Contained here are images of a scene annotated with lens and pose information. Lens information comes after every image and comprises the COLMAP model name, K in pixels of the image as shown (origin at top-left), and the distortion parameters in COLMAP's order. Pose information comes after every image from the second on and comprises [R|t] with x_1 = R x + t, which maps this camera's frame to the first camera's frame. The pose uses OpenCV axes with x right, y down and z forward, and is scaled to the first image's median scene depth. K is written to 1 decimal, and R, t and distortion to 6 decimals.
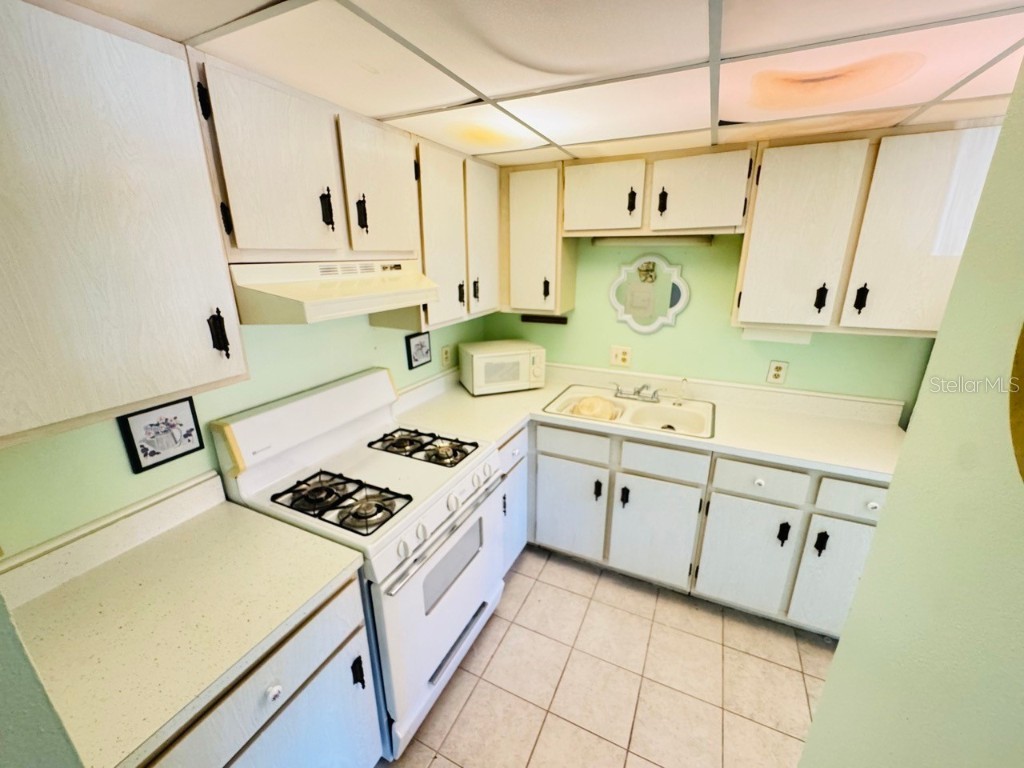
lens RADIAL K [[410.9, 0, 513.3], [0, 410.9, 382.6], [0, 0, 1]] dist [-0.003724, -0.001000]
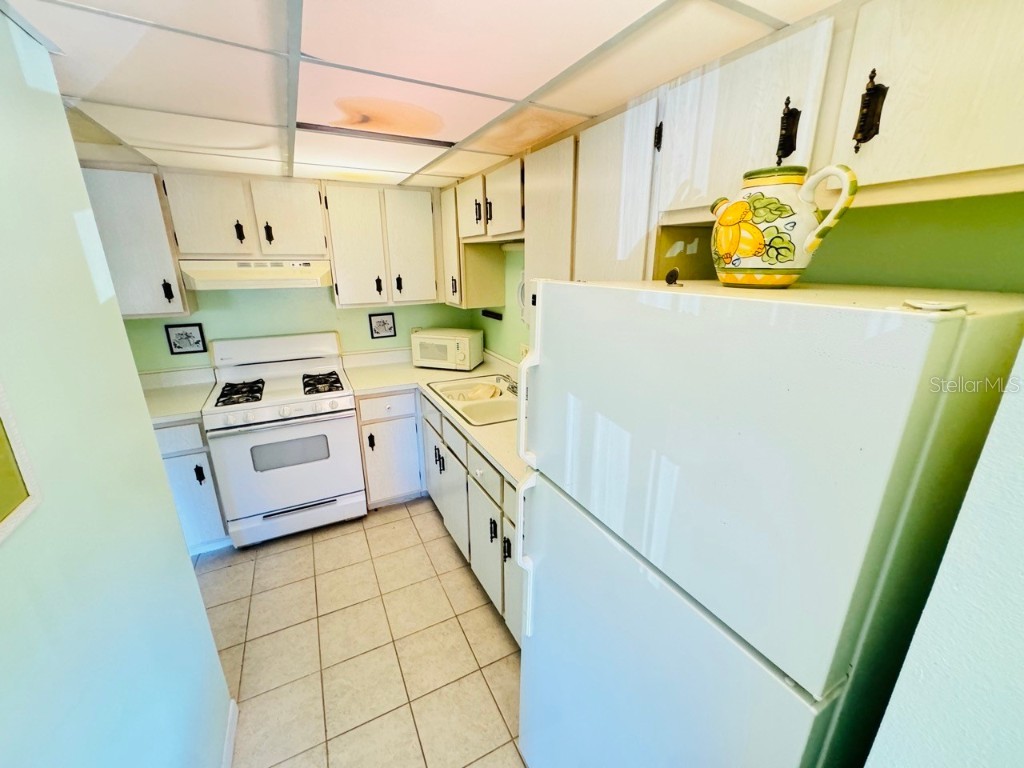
lens RADIAL K [[410.9, 0, 513.9], [0, 410.9, 384.1], [0, 0, 1]] dist [-0.003724, -0.001000]
pose [[0.798111, 0.182778, -0.574118, 1.515636], [-0.186195, 0.981055, 0.053493, -0.068134], [0.573018, 0.064205, 0.817024, 0.210218]]
